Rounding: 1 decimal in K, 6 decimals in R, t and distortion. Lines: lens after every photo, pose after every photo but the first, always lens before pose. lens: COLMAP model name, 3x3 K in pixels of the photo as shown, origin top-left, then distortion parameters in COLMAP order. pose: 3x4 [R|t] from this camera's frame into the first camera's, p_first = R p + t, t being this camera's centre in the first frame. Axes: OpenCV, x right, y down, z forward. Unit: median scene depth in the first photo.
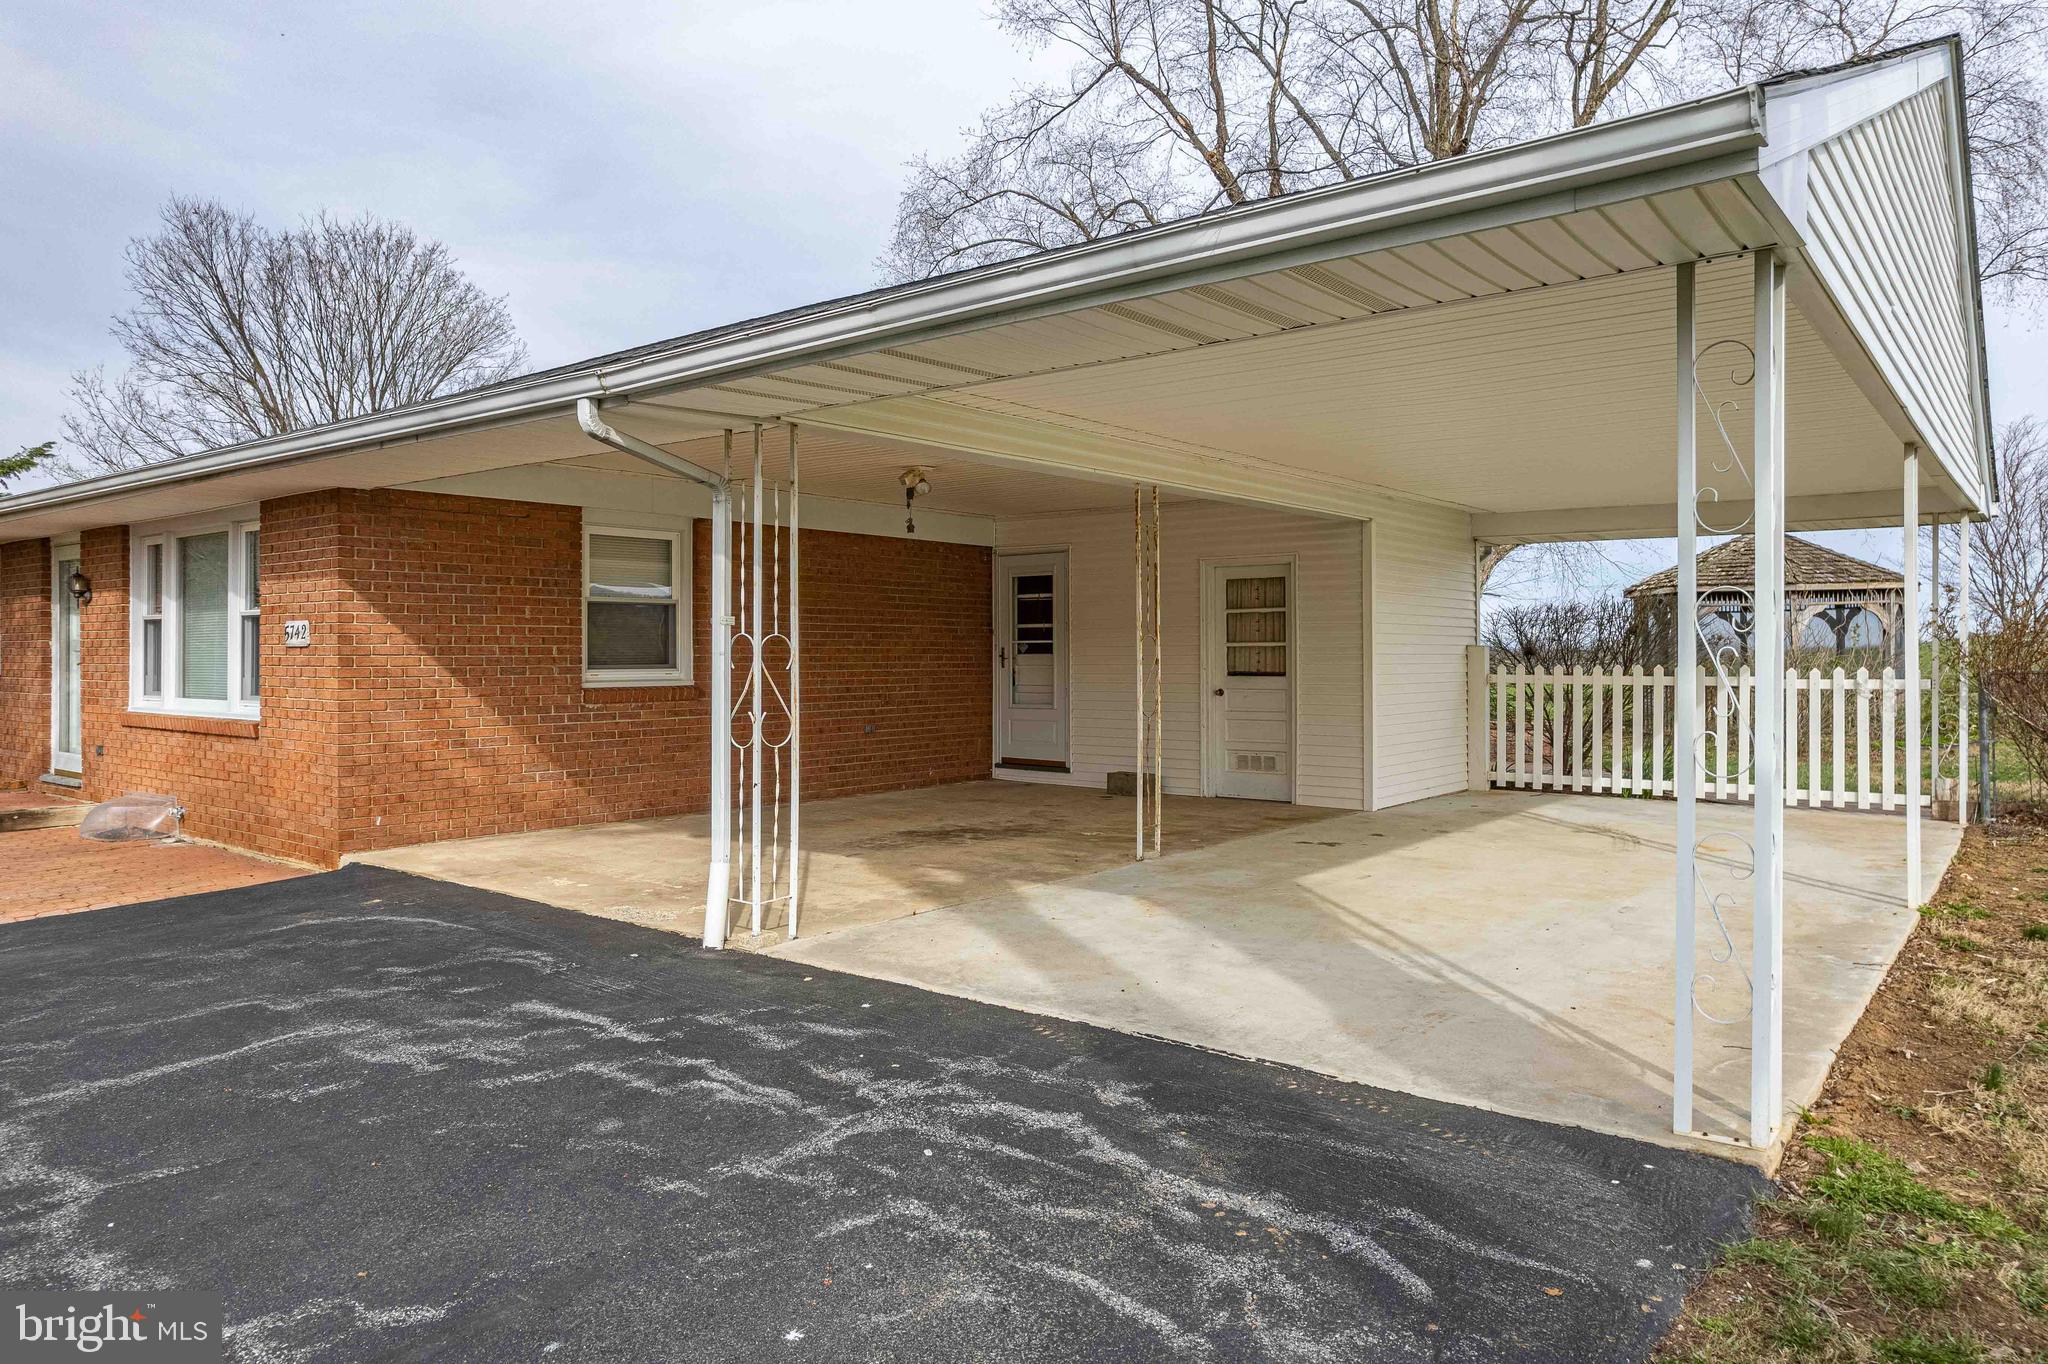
lens RADIAL K [[1357.5, 0, 1024.9], [0, 1357.5, 662.3], [0, 0, 1]] dist [-0.009270, 0.007677]
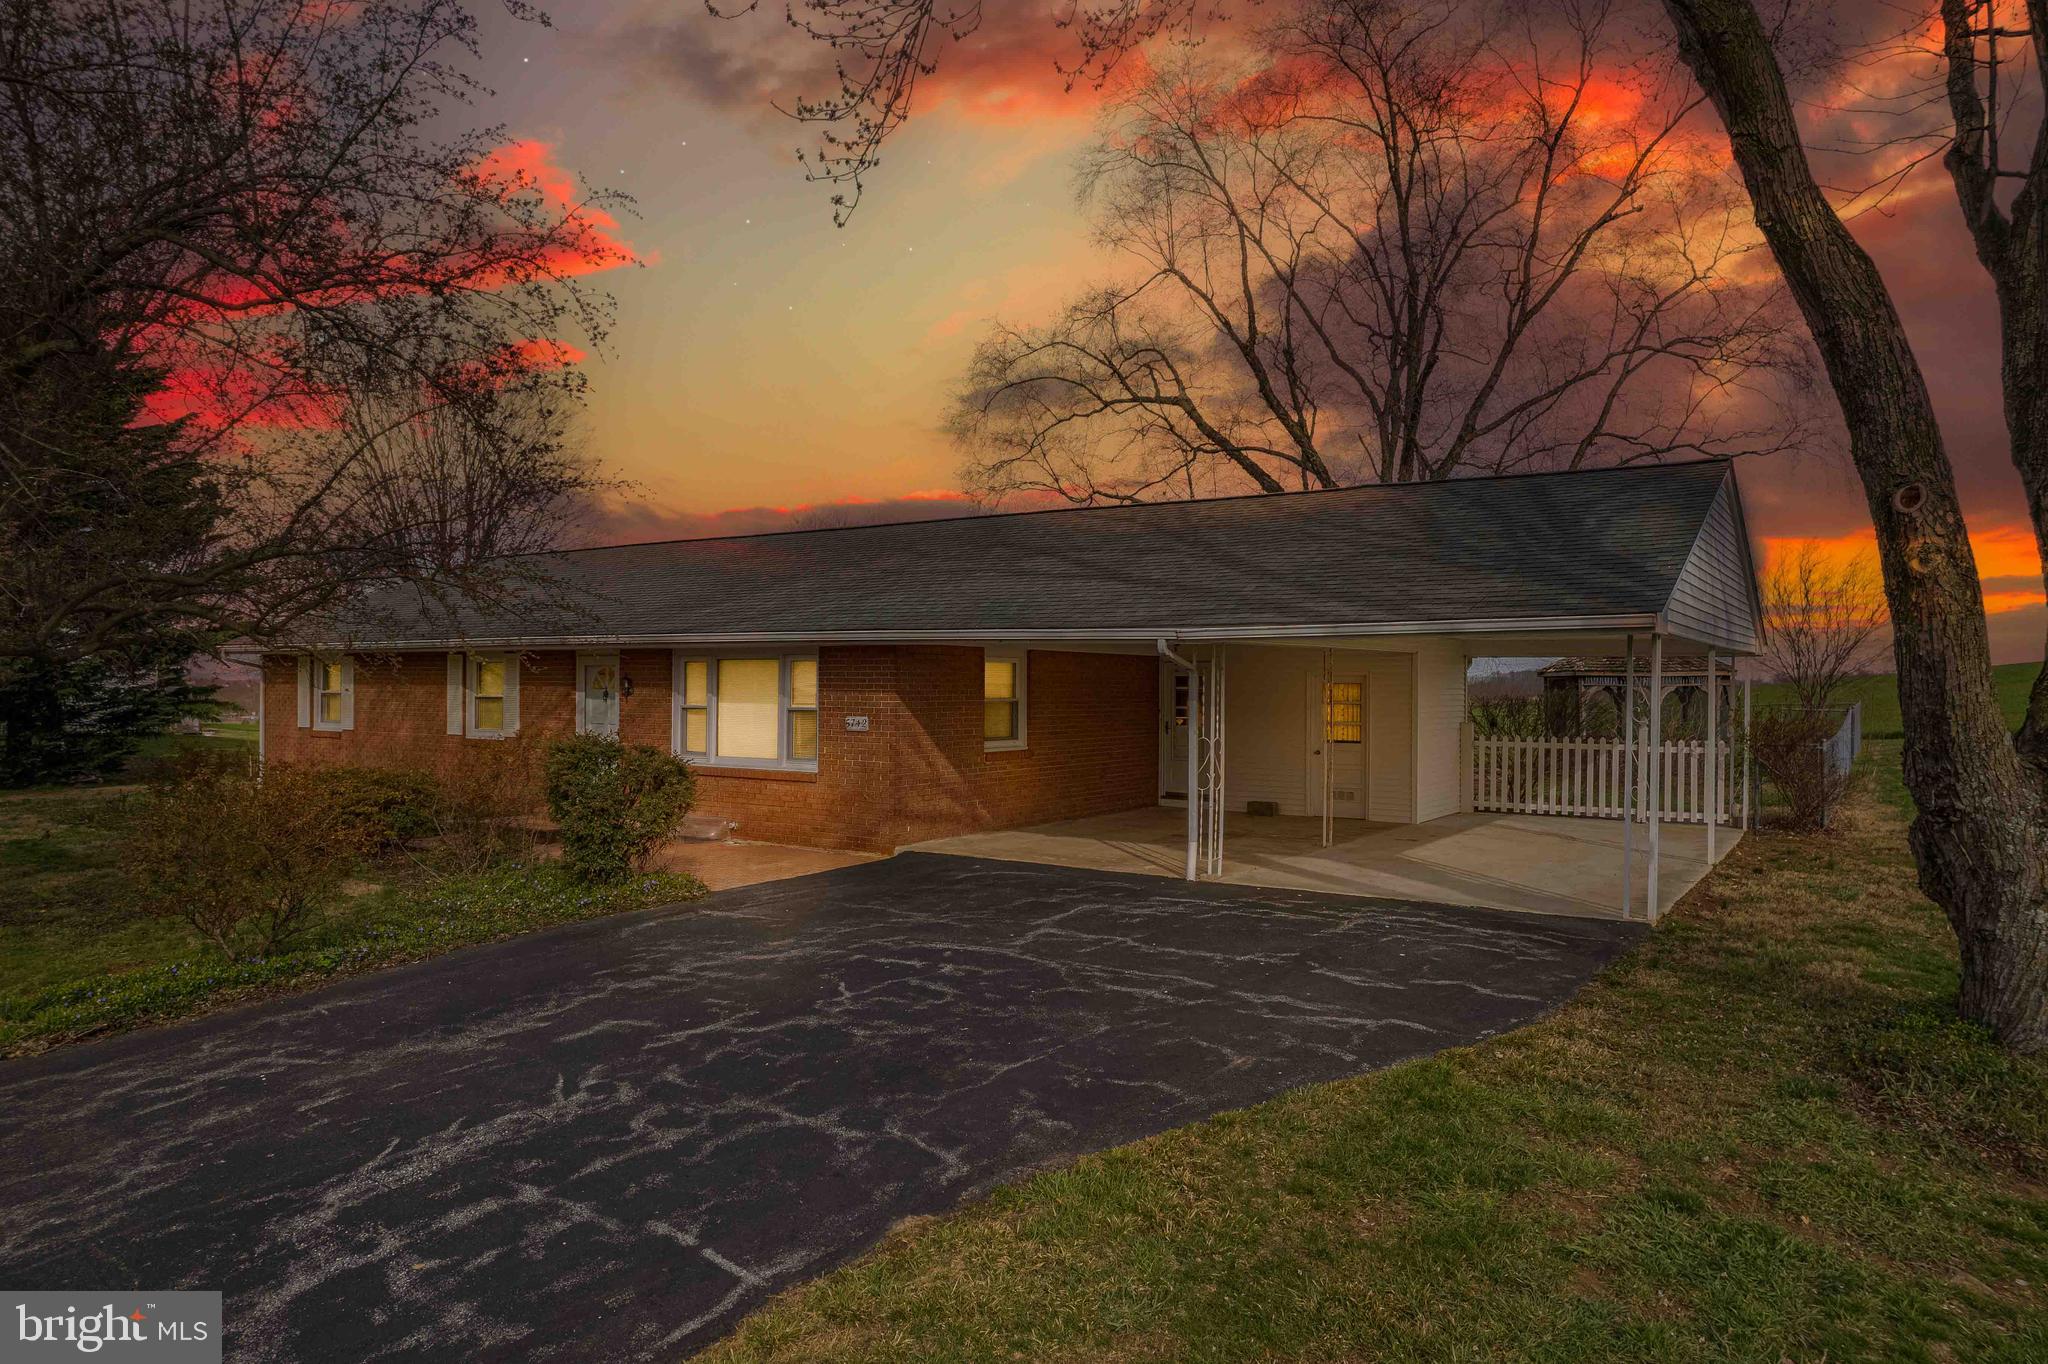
lens RADIAL K [[1357.5, 0, 1022.5], [0, 1357.5, 692.1], [0, 0, 1]] dist [-0.009270, 0.007677]
pose [[0.996541, 0.005708, 0.082906, -0.327877], [-0.005866, 0.999981, 0.001665, -0.047815], [-0.082895, -0.002145, 0.996556, -0.563151]]
